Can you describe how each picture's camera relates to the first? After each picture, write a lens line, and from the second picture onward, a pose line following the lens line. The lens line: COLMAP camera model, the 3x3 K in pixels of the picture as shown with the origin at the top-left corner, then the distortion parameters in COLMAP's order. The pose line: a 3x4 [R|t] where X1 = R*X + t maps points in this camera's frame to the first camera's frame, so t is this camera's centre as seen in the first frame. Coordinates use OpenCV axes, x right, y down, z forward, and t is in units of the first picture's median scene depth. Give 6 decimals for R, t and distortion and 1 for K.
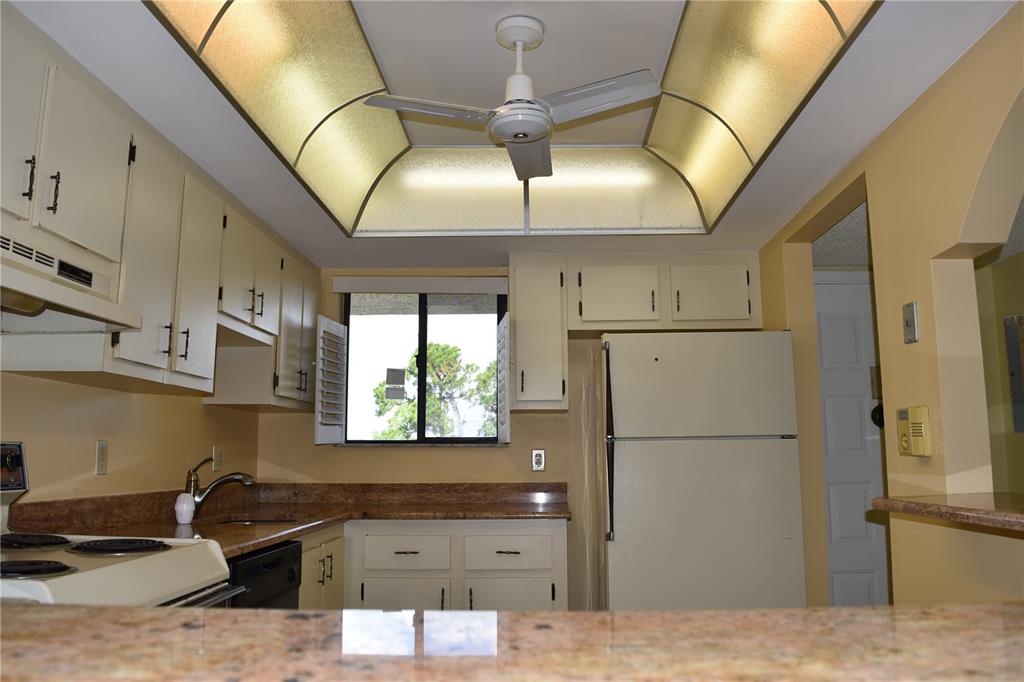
lens RADIAL K [[803.7, 0, 512.0], [0, 803.7, 341.0], [0, 0, 1]] dist [-0.087137, 0.006298]
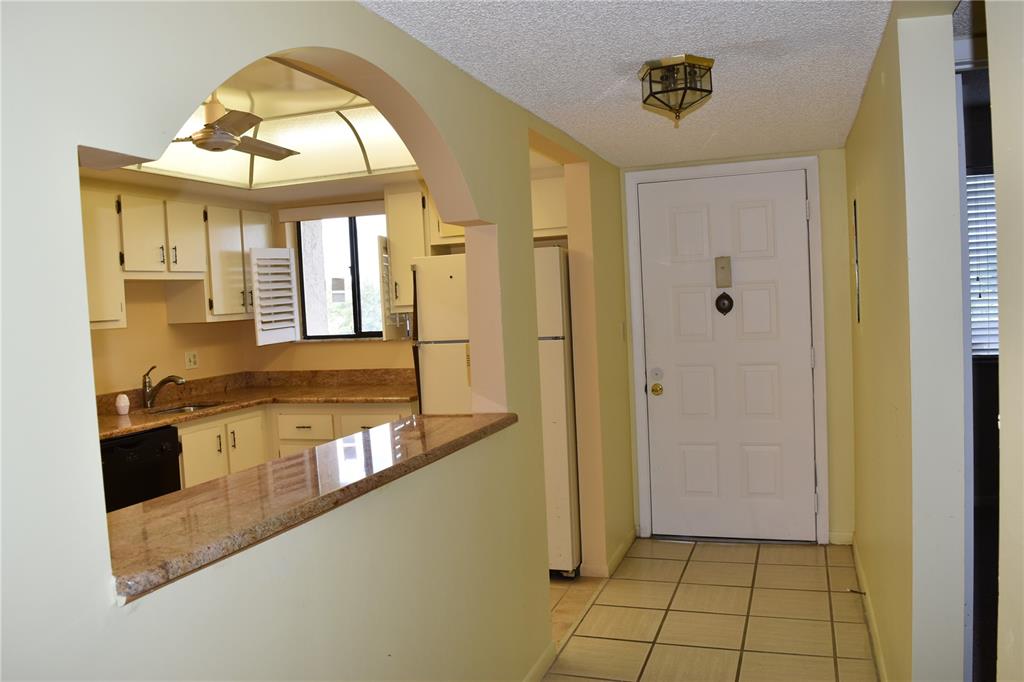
lens RADIAL K [[803.7, 0, 512.0], [0, 803.7, 341.0], [0, 0, 1]] dist [-0.087137, 0.006298]
pose [[0.952135, -0.026971, -0.304485, 0.587366], [0.088070, 0.978066, 0.188762, -0.096064], [0.292716, -0.206543, 0.933626, -0.122206]]
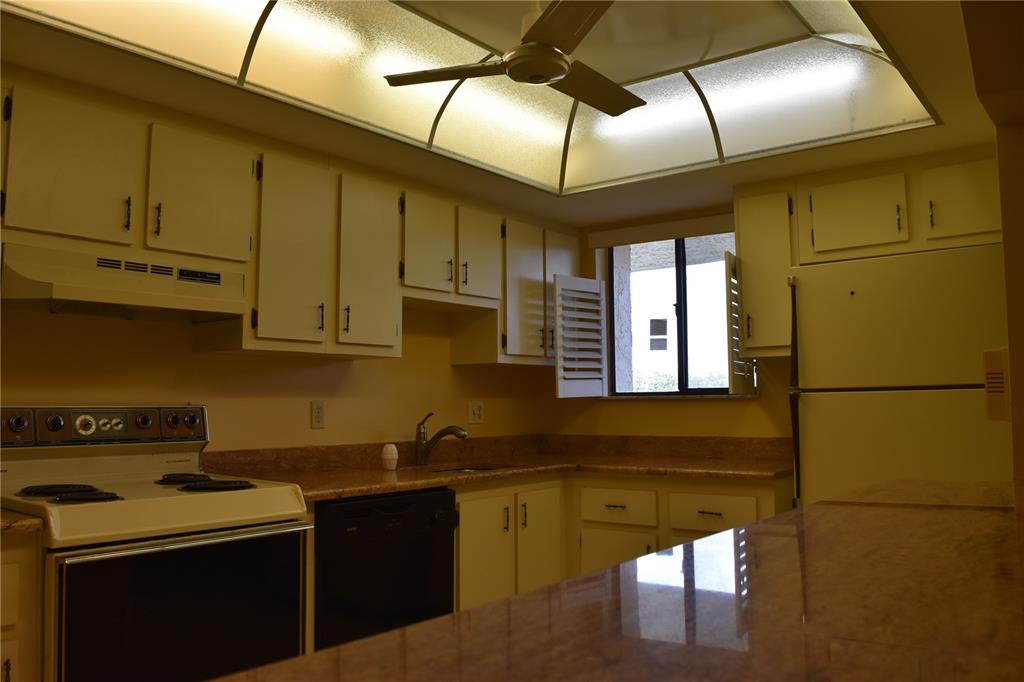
lens RADIAL K [[803.7, 0, 512.0], [0, 803.7, 341.0], [0, 0, 1]] dist [-0.087137, 0.006298]
pose [[0.803786, -0.048385, -0.592948, 0.347821], [0.089162, 0.995227, 0.039655, 0.007866], [0.588199, -0.084742, 0.804264, 0.129021]]
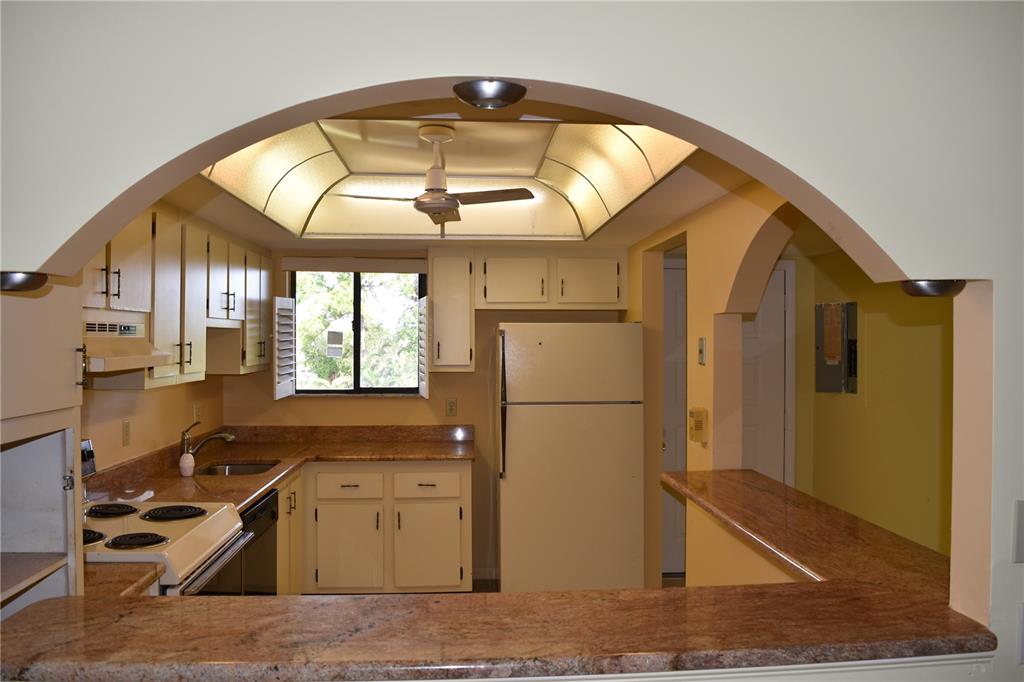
lens RADIAL K [[803.7, 0, 512.0], [0, 803.7, 341.0], [0, 0, 1]] dist [-0.087137, 0.006298]
pose [[0.994944, 0.004470, 0.100330, 0.000967], [-0.018791, 0.989652, 0.142256, -0.155518], [-0.098656, -0.143422, 0.984732, -0.275797]]
